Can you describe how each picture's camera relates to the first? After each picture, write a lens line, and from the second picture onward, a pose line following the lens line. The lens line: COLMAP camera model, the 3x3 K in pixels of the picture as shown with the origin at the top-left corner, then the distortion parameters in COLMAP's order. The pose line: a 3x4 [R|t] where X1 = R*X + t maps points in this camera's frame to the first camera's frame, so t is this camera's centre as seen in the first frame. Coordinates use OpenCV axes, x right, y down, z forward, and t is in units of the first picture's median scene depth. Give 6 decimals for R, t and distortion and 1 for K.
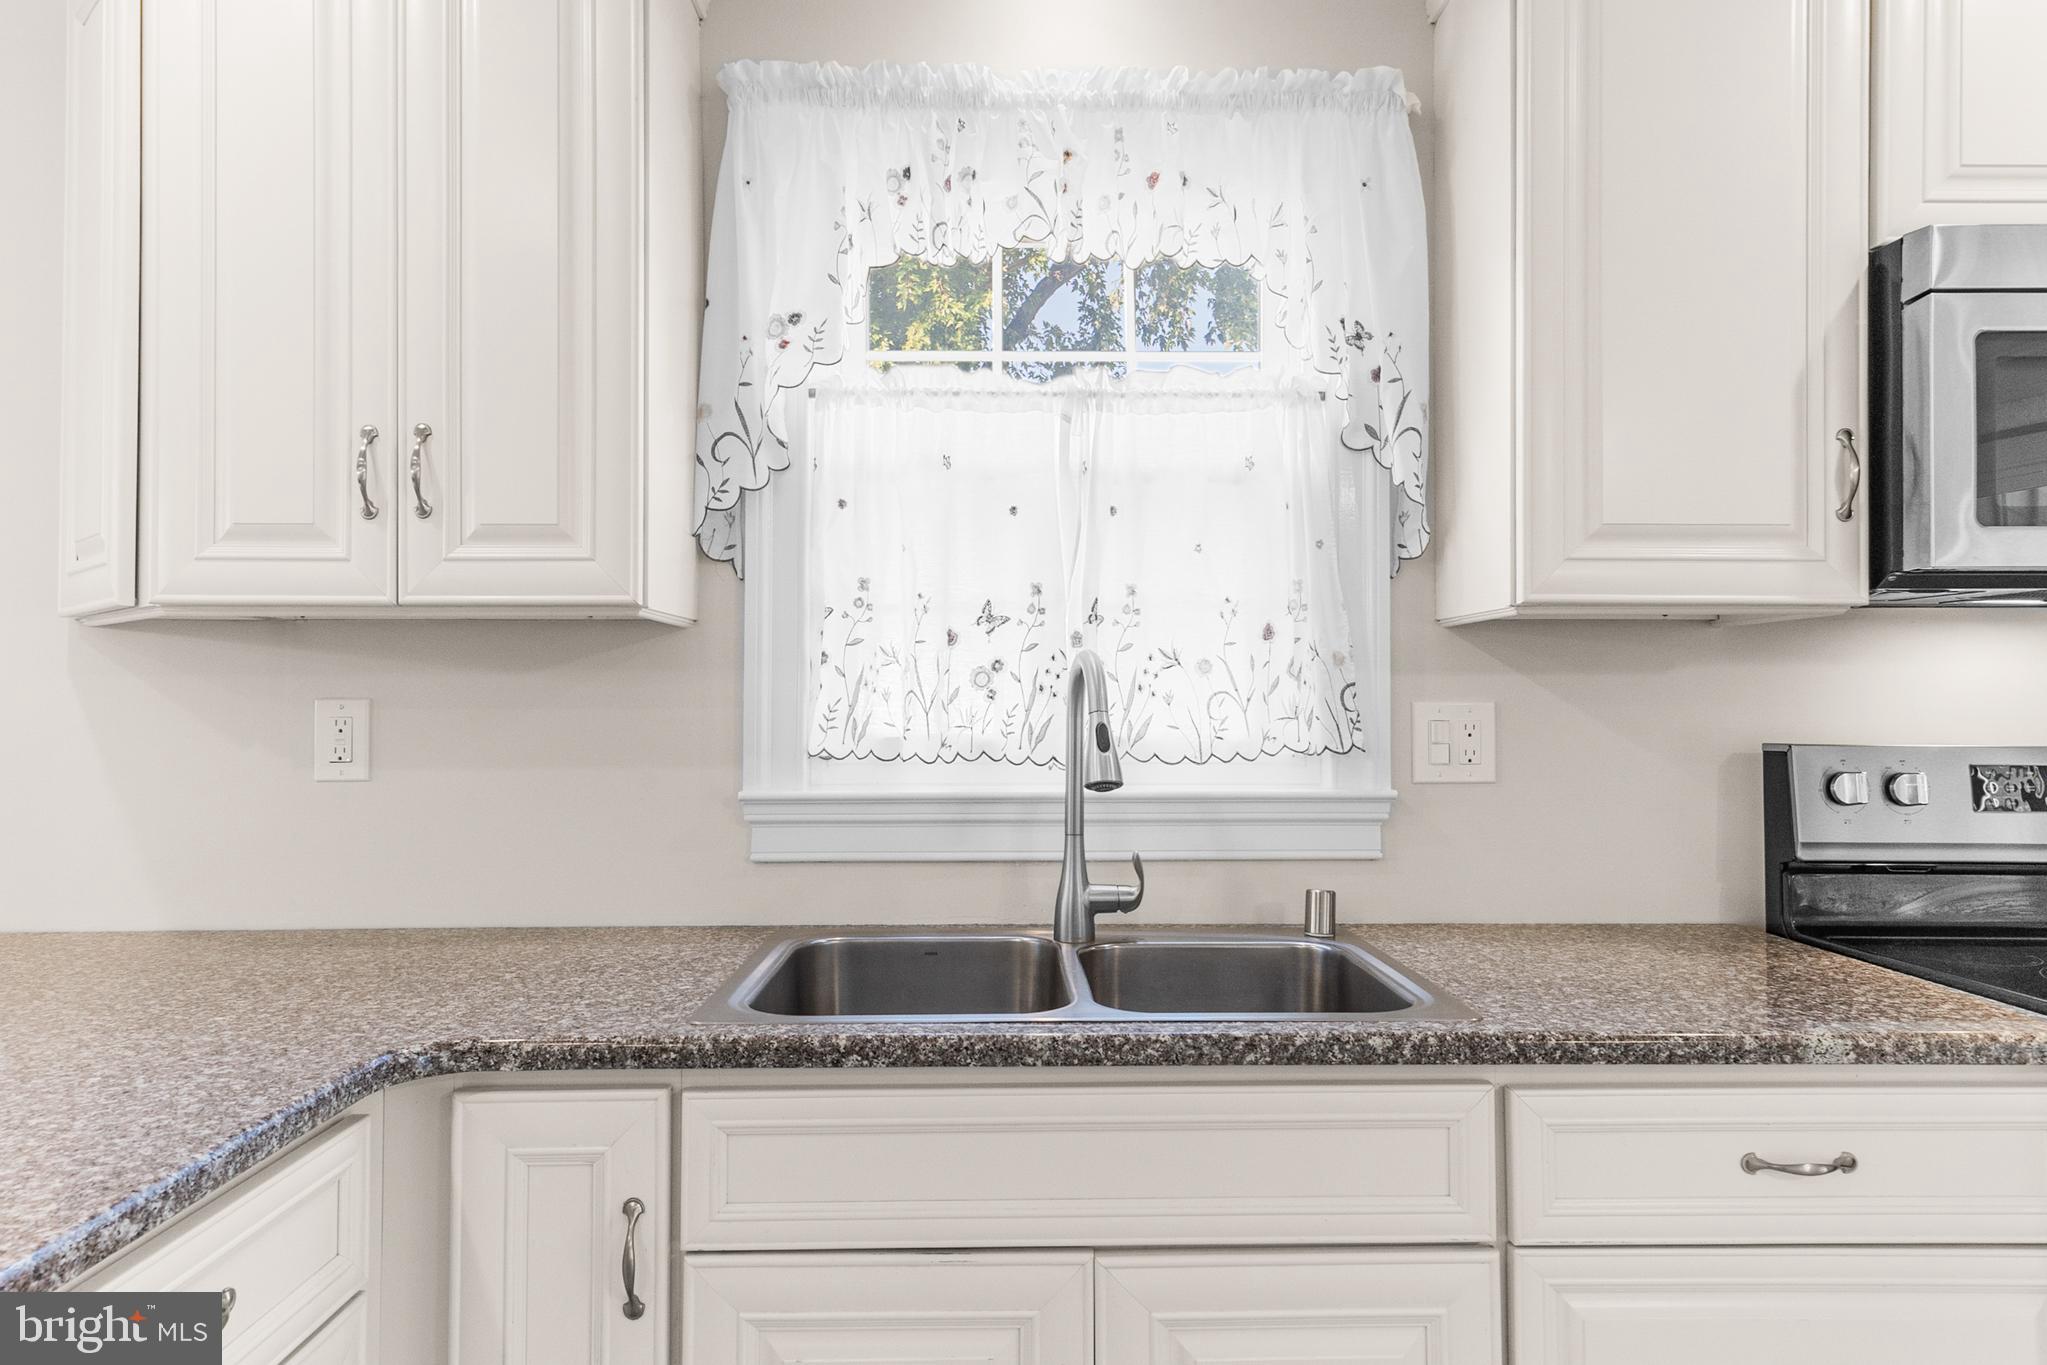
lens RADIAL K [[1279.9, 0, 1030.0], [0, 1279.9, 673.7], [0, 0, 1]] dist [0.004571, -0.000104]
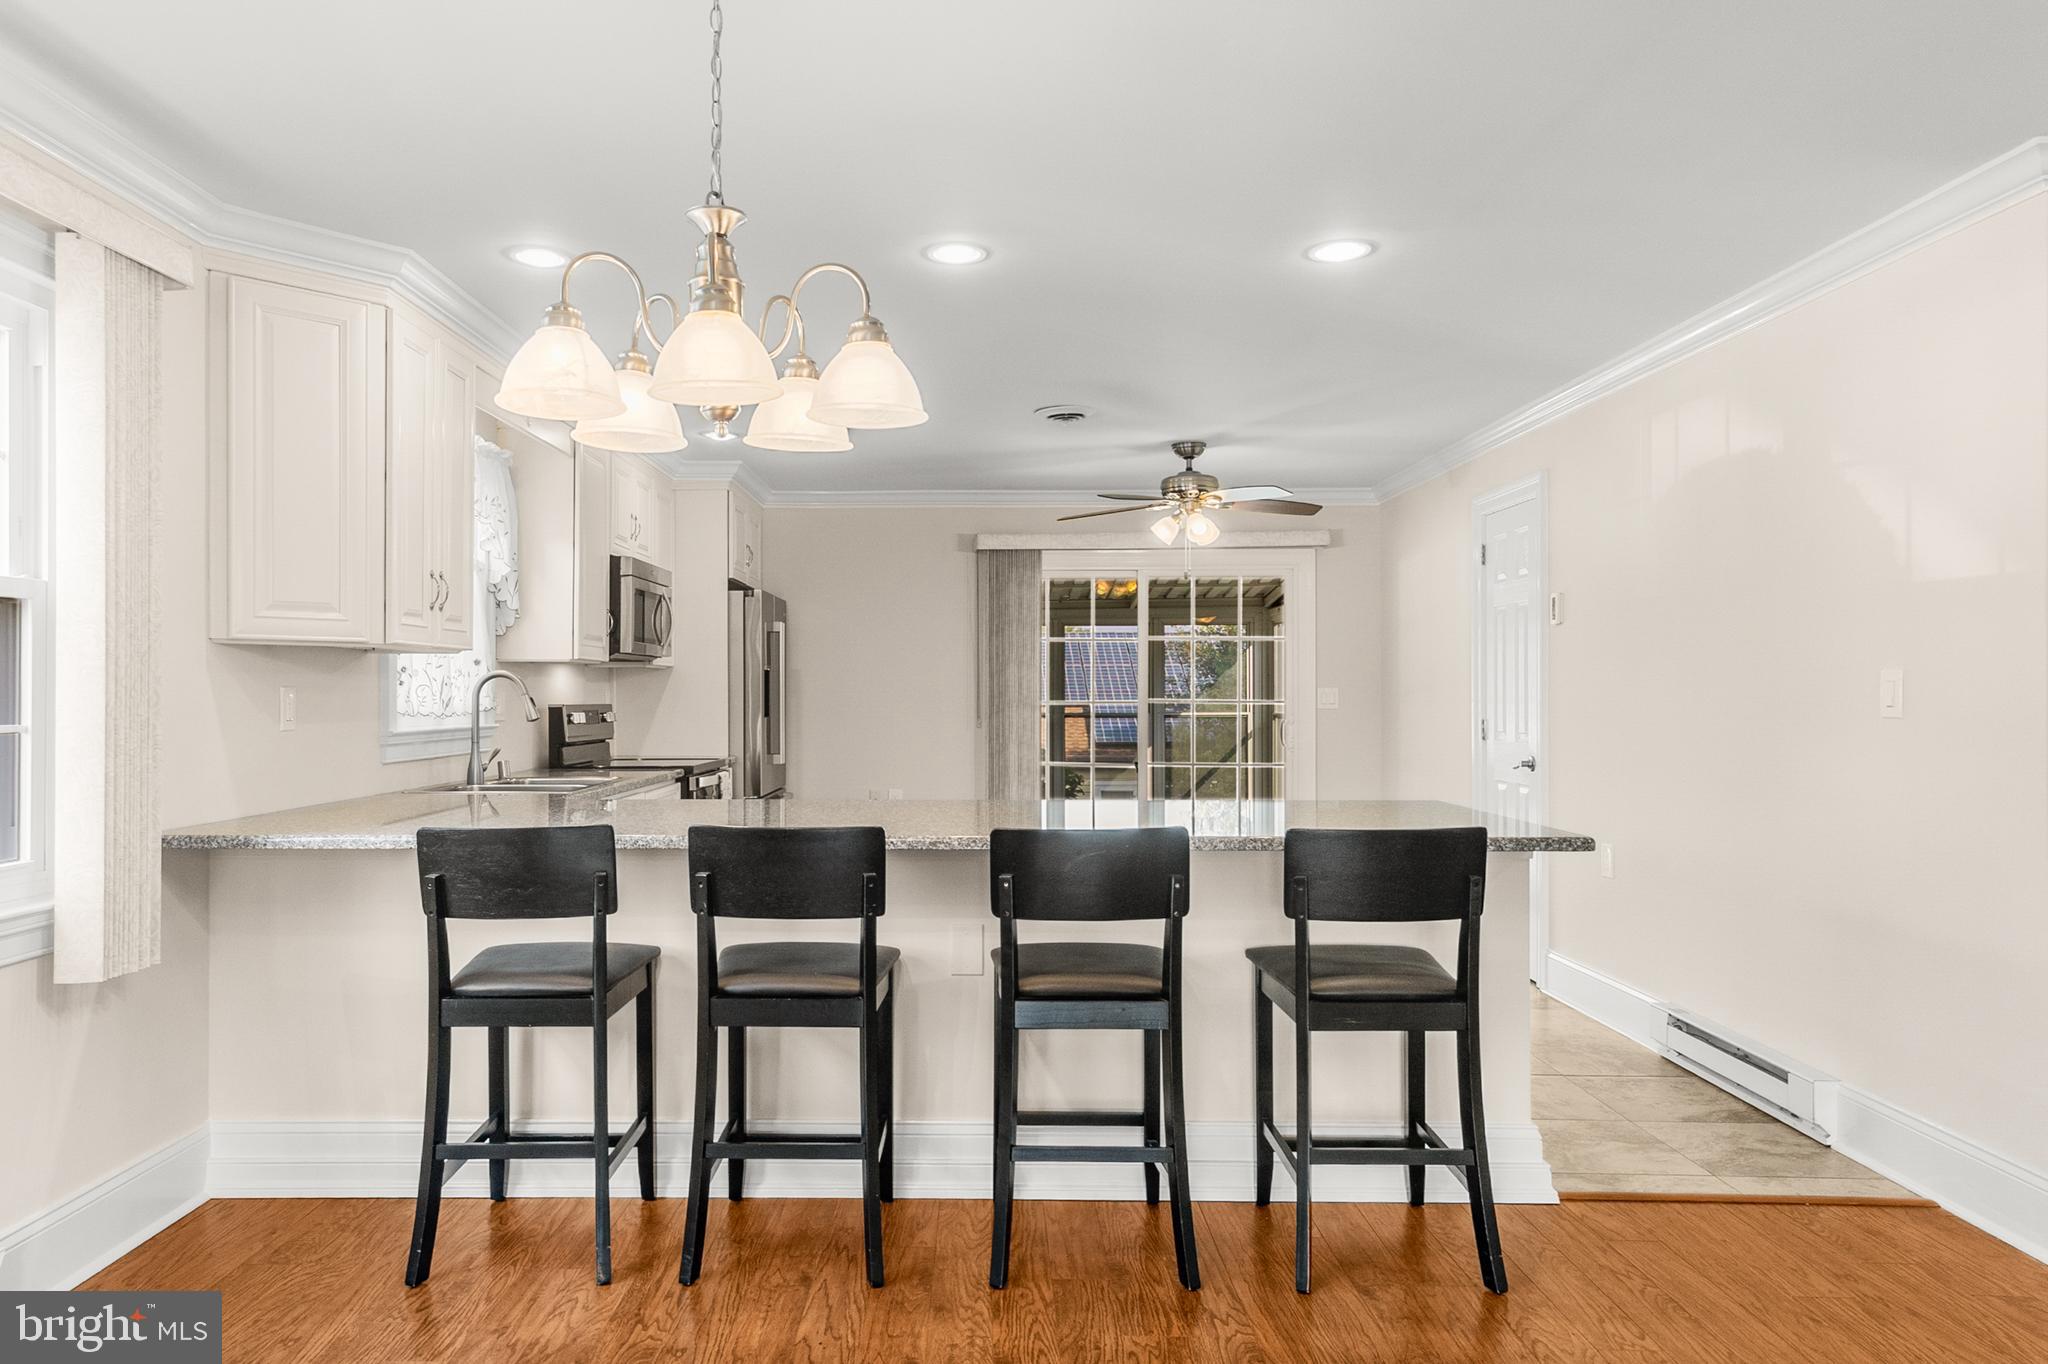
lens RADIAL K [[1384.8, 0, 966.1], [0, 1384.8, 691.5], [0, 0, 1]] dist [0.024464, 0.000755]
pose [[0.027954, 0.001883, 0.999607, -2.547476], [-0.024173, 0.999707, -0.001207, 0.005668], [-0.999317, -0.024130, 0.027991, -0.031706]]
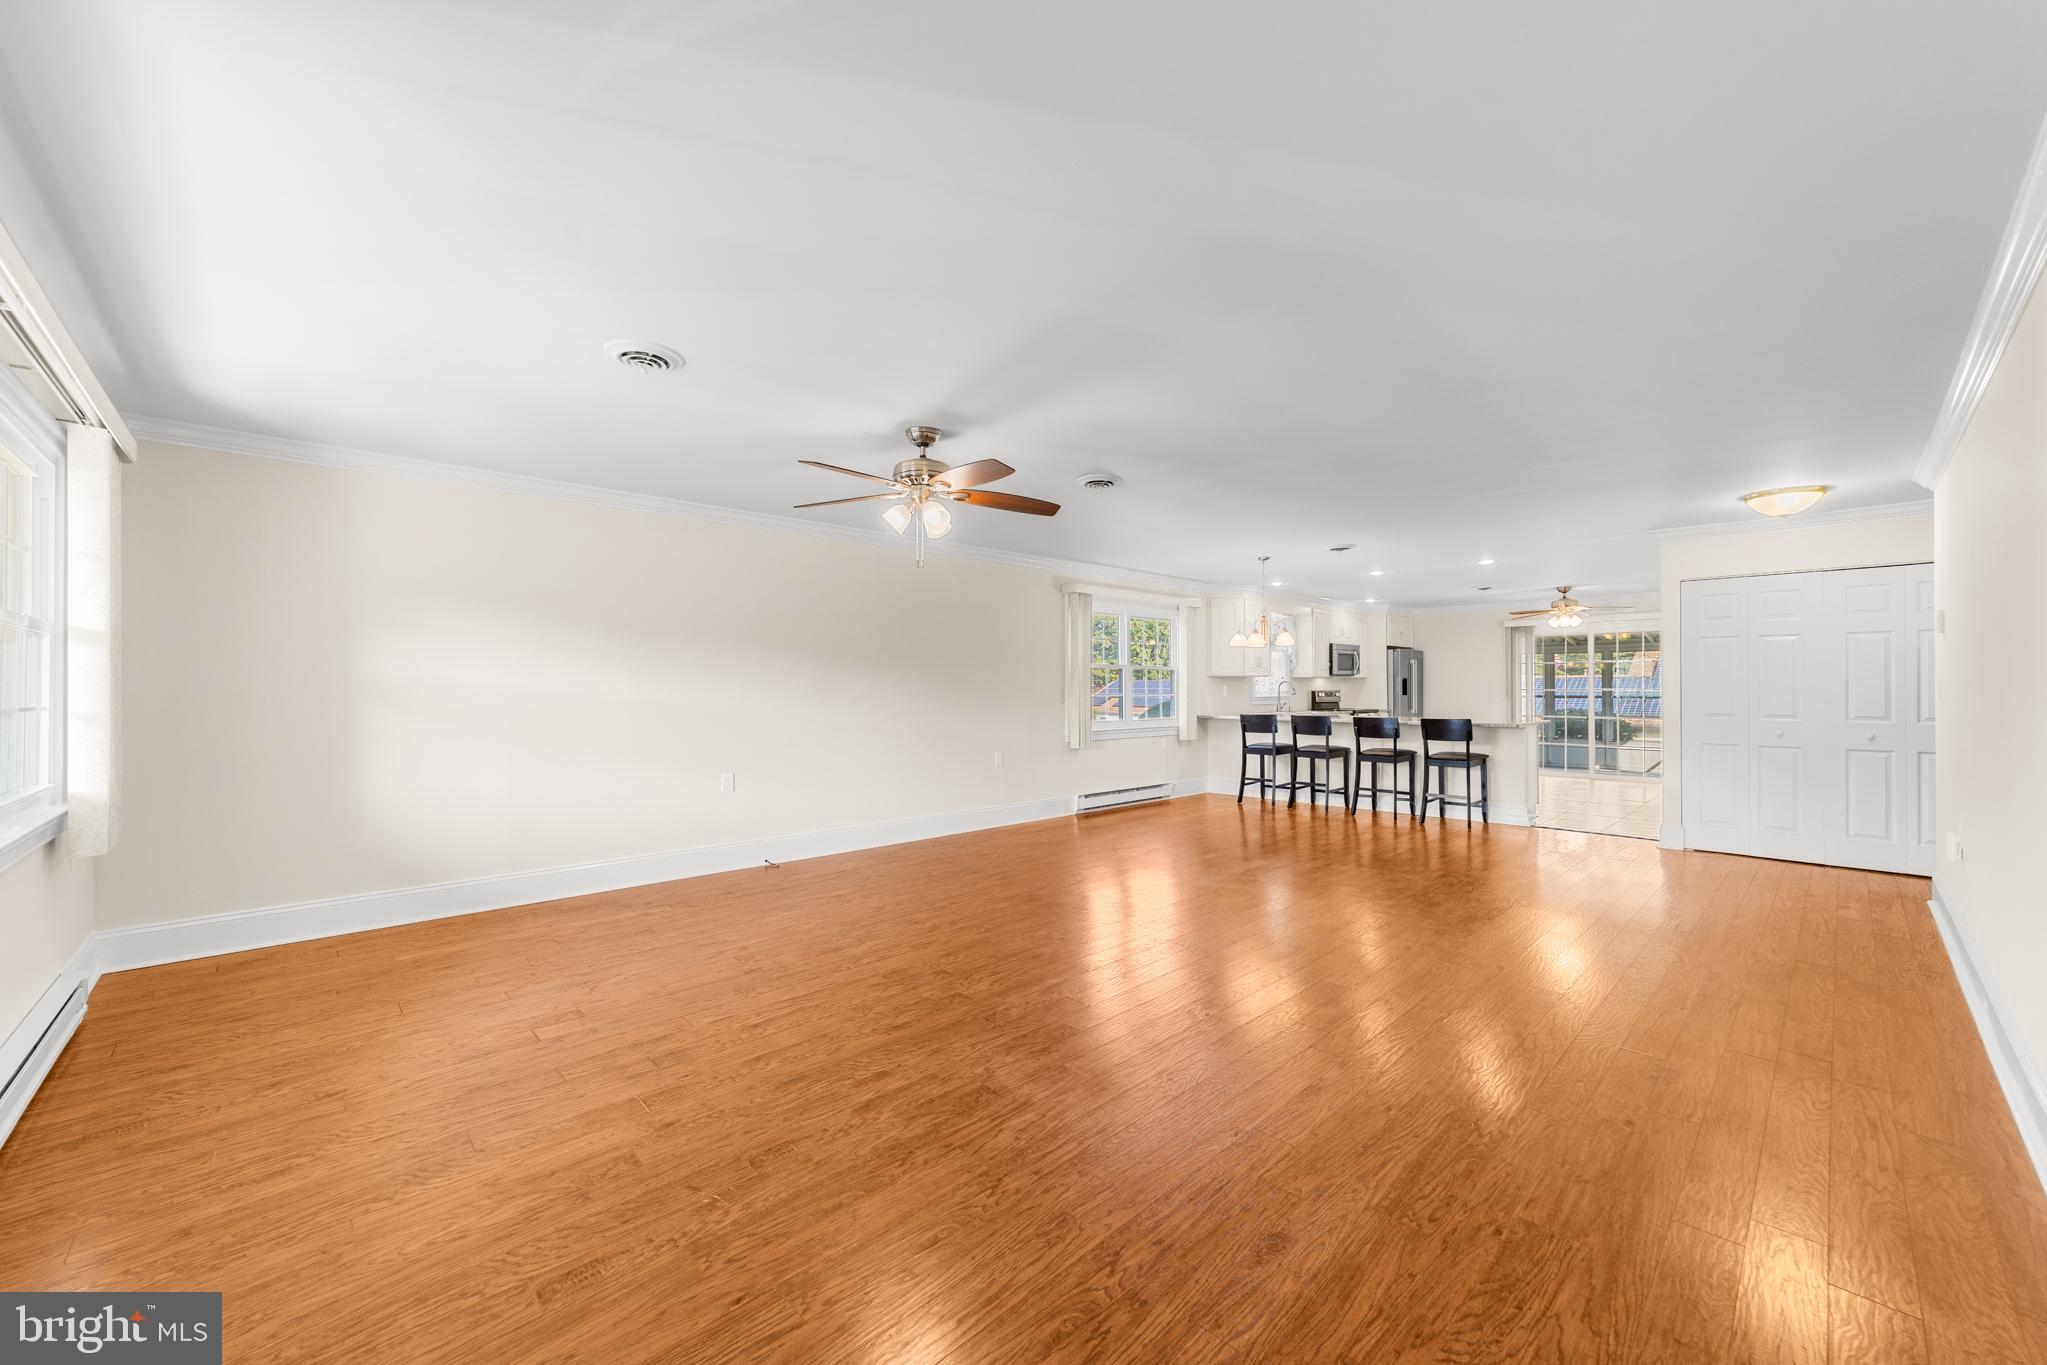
lens RADIAL K [[797.2, 0, 1015.8], [0, 797.2, 684.8], [0, 0, 1]] dist [-0.007136, 0.000433]
pose [[0.739498, -0.000043, 0.673159, -5.000590], [-0.014621, 0.999763, 0.016127, -0.047905], [-0.673000, -0.021768, 0.739322, -1.875572]]
